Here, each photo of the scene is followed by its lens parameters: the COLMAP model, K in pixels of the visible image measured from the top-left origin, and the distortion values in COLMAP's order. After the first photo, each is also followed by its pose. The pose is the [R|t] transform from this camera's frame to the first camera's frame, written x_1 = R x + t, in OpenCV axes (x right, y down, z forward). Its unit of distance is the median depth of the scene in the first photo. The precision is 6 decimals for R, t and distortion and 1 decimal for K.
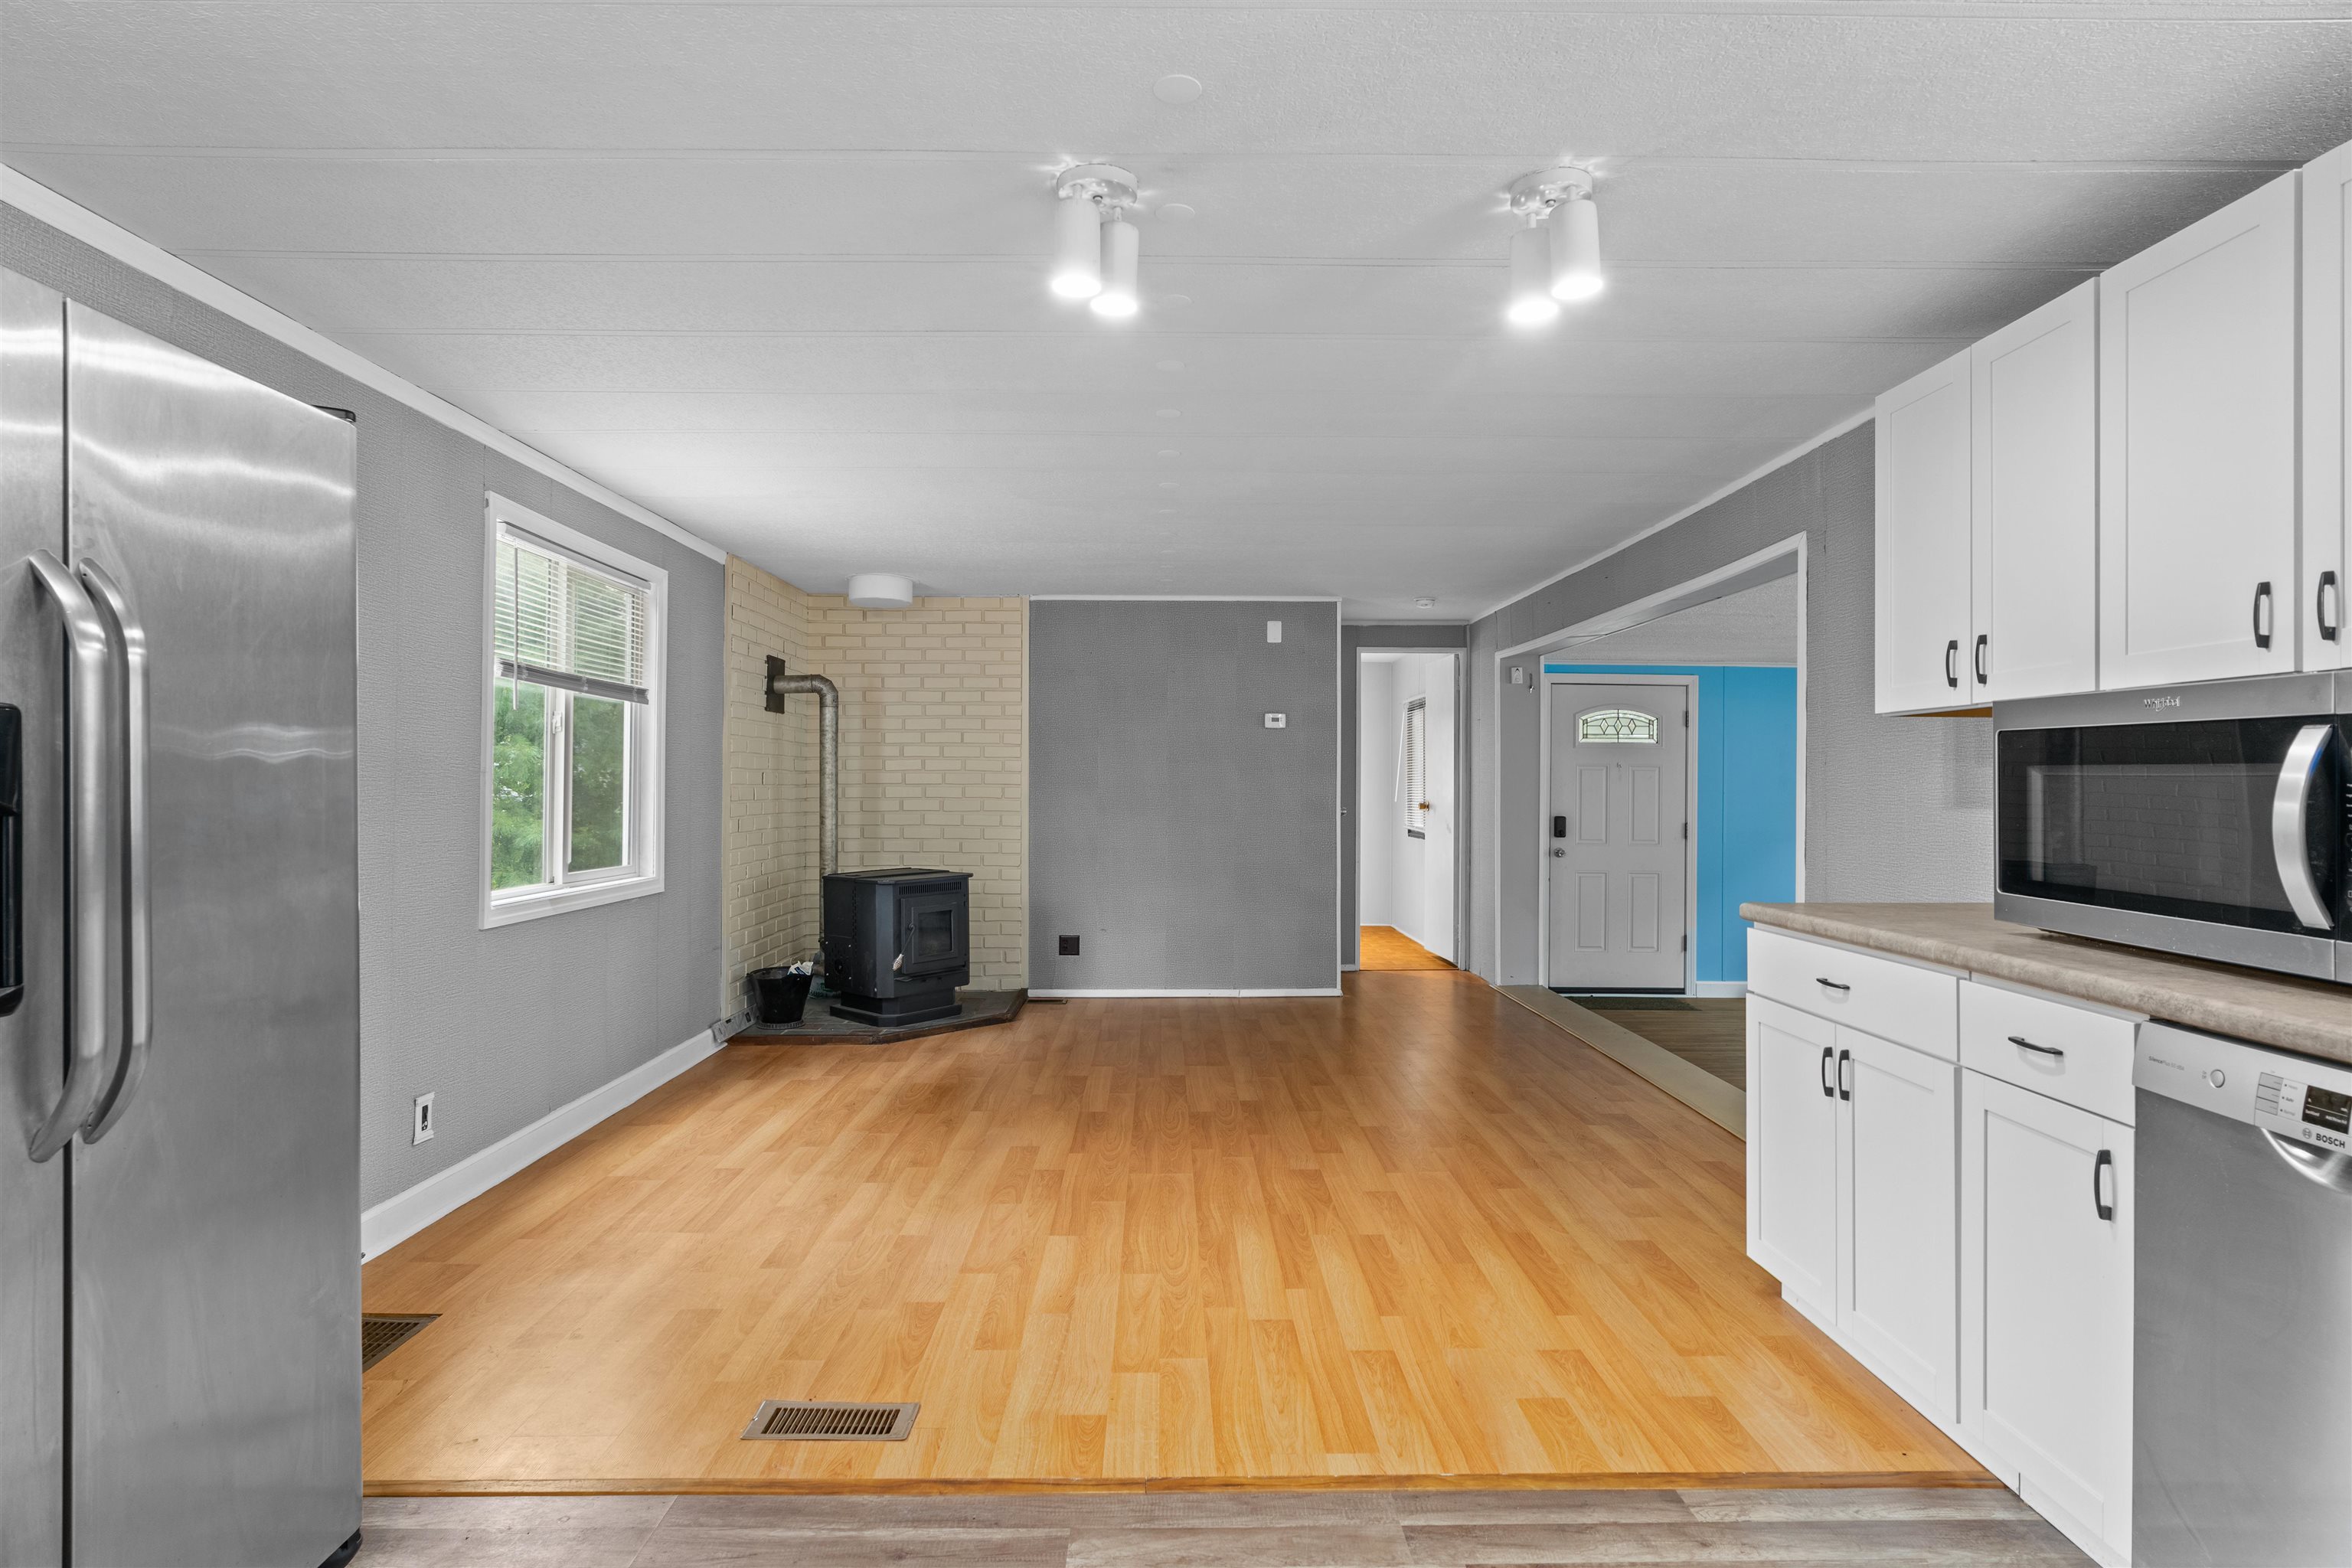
lens RADIAL K [[1226.0, 0, 1170.3], [0, 1226.0, 771.1], [0, 0, 1]] dist [-0.000055, 0.000933]
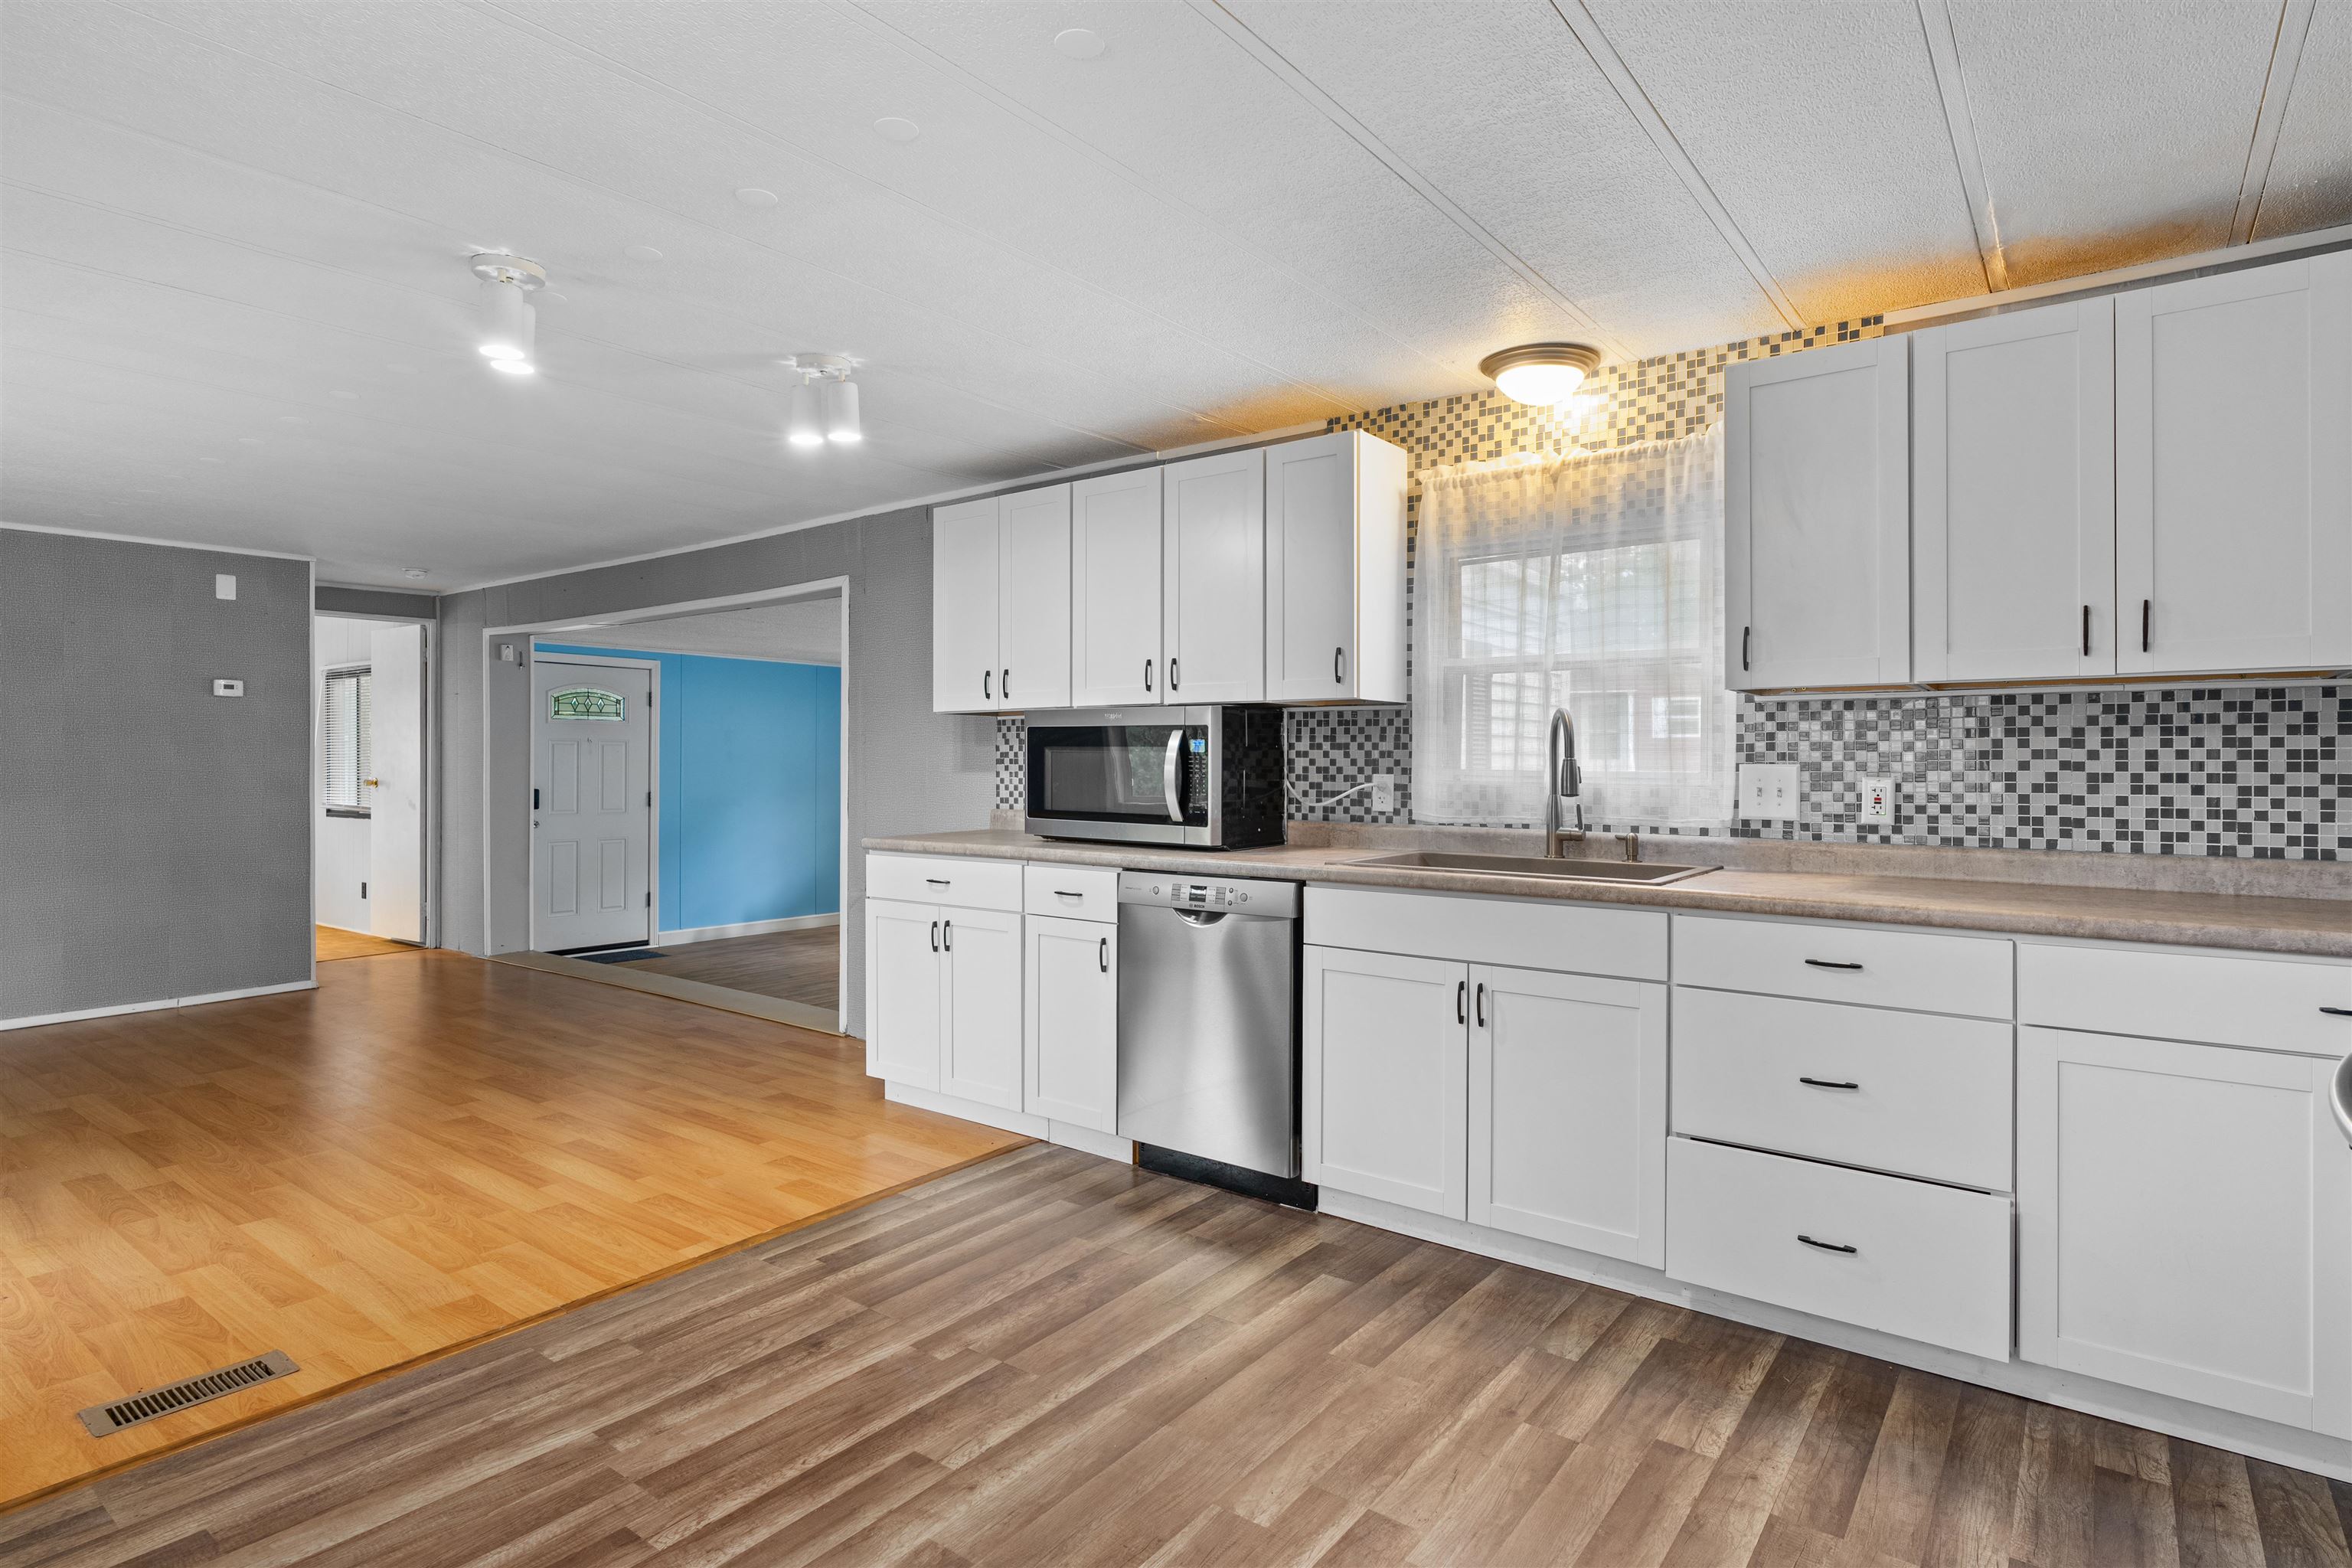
lens RADIAL K [[1237.7, 0, 1179.0], [0, 1237.7, 757.7], [0, 0, 1]] dist [0.001083, 0.001132]
pose [[0.618141, -0.004863, 0.786052, -0.542135], [-0.003870, 0.999950, 0.009229, -0.004985], [-0.786058, -0.008747, 0.618091, -0.252873]]
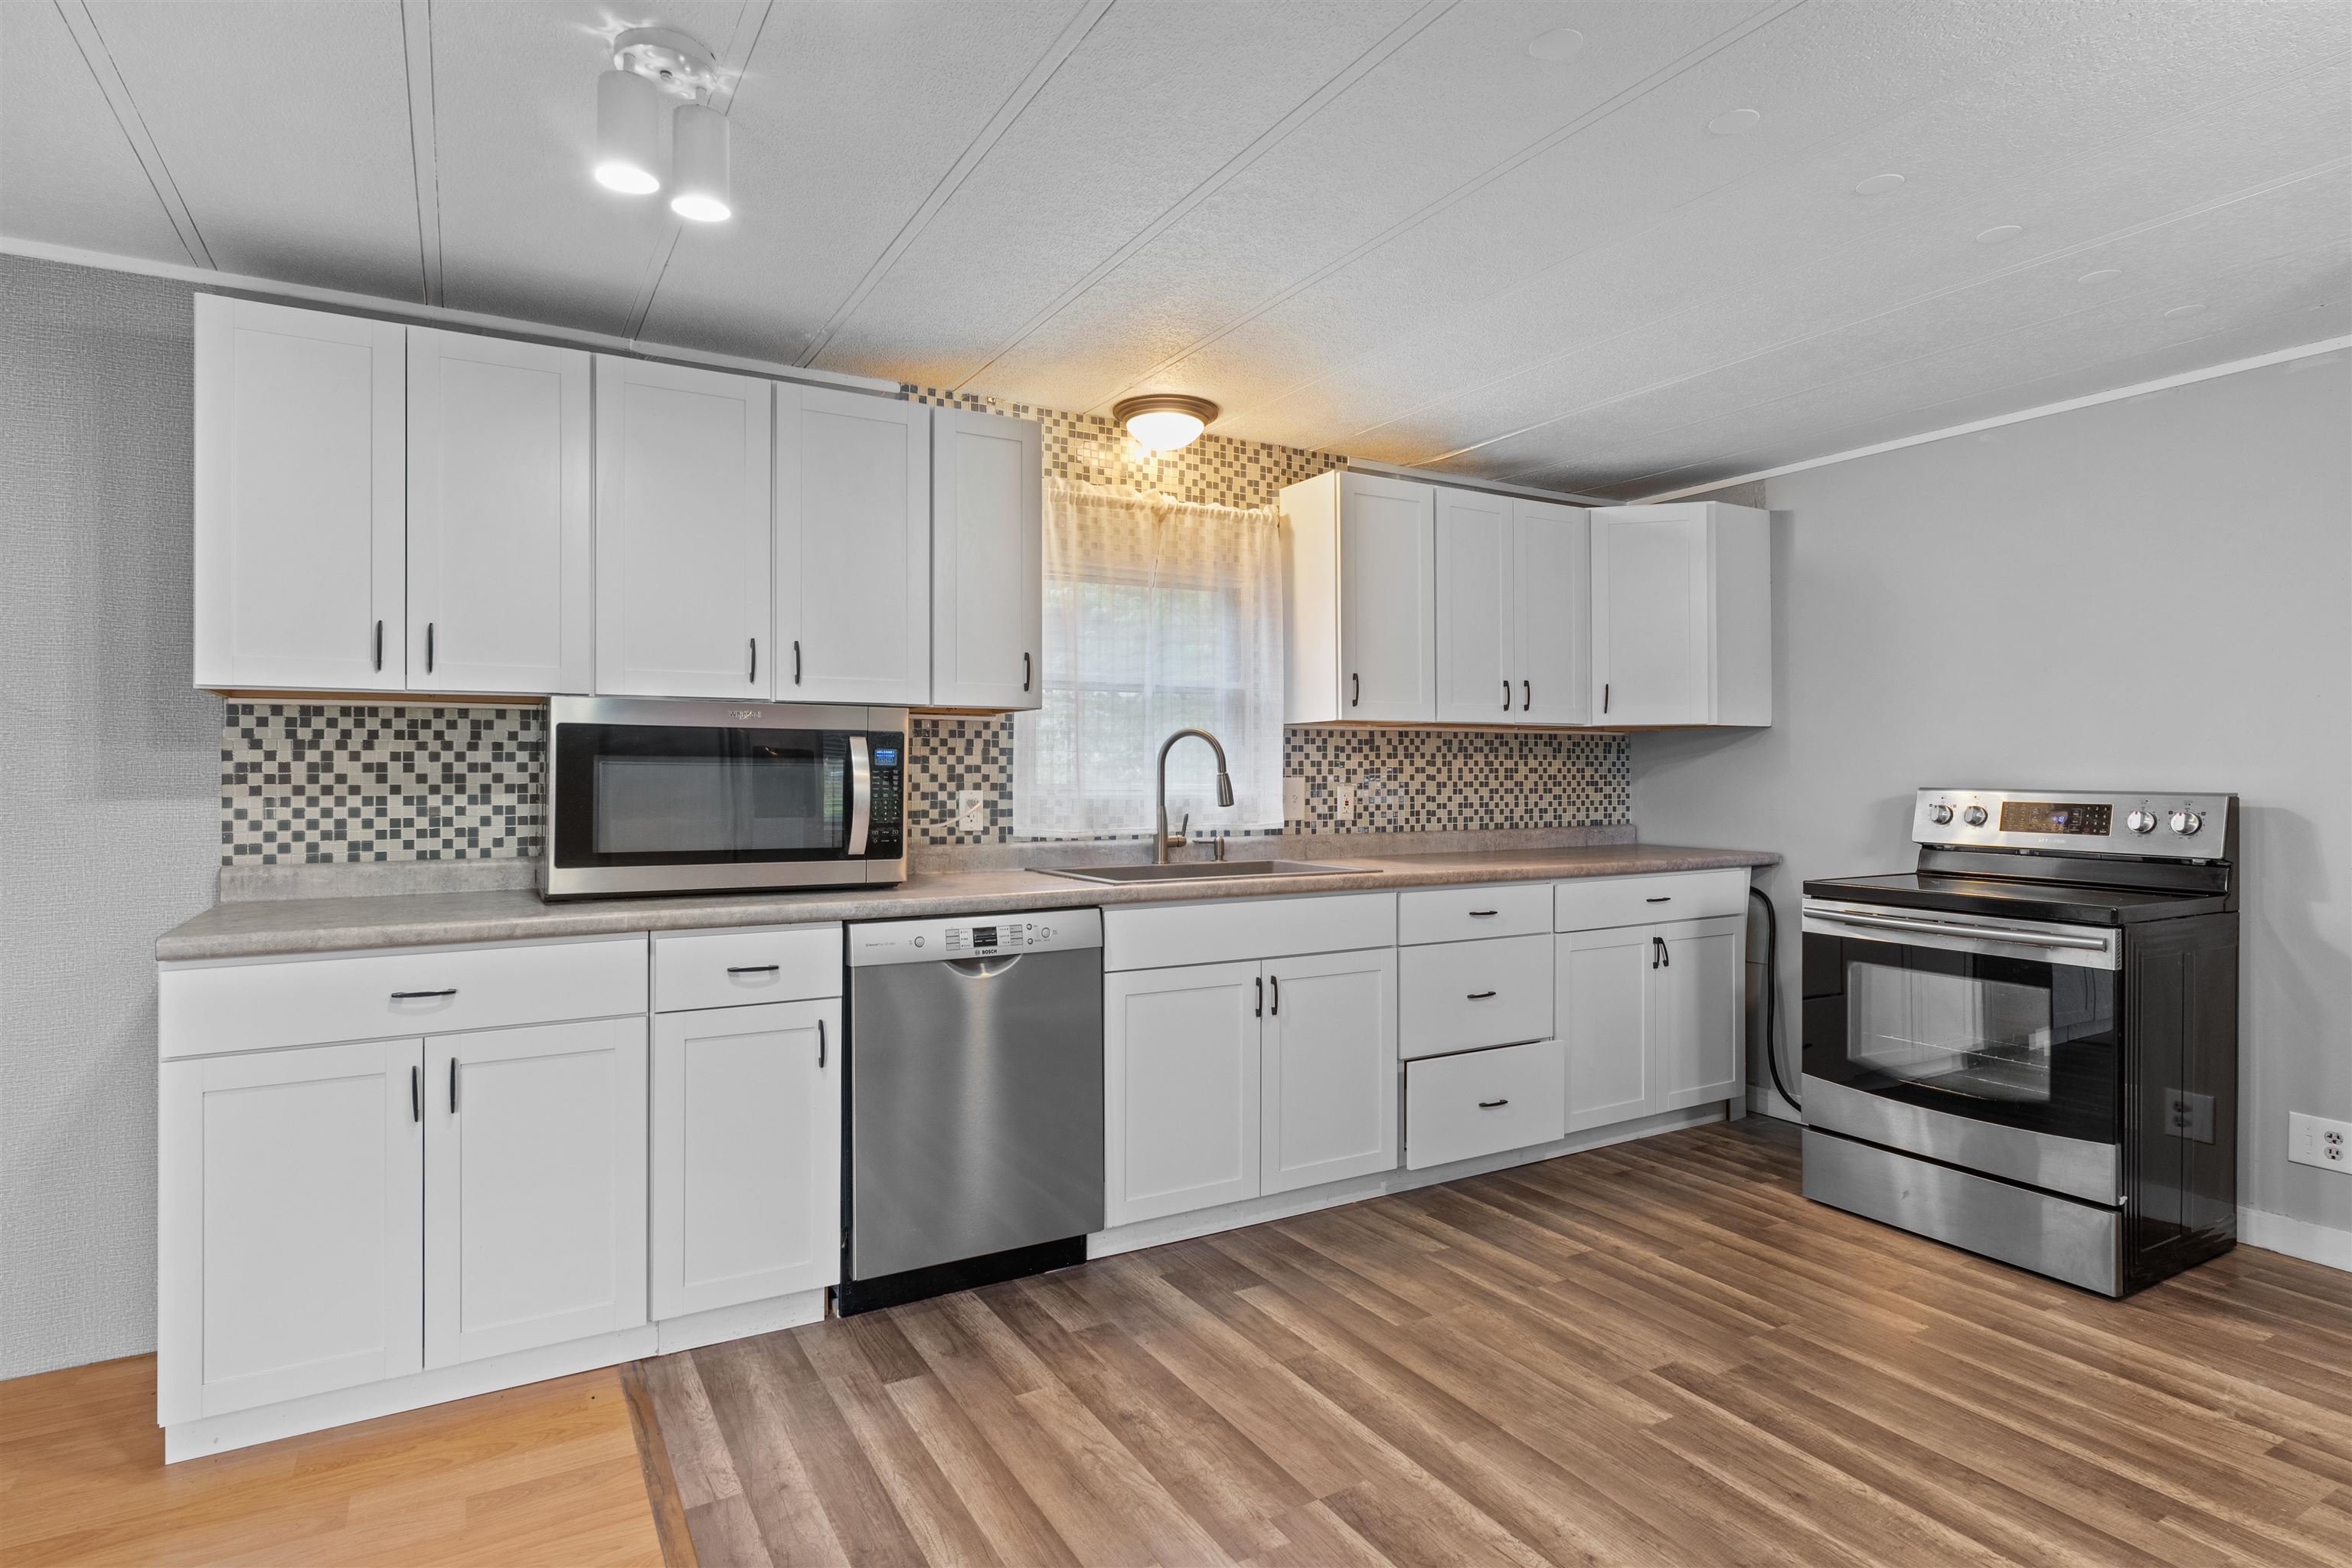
lens RADIAL K [[1226.0, 0, 1170.3], [0, 1226.0, 771.1], [0, 0, 1]] dist [-0.000055, 0.000933]
pose [[-0.492446, -0.003827, 0.870334, -0.512293], [-0.009659, 0.999953, -0.001068, 0.005574], [-0.870289, -0.008932, -0.492460, 0.969773]]
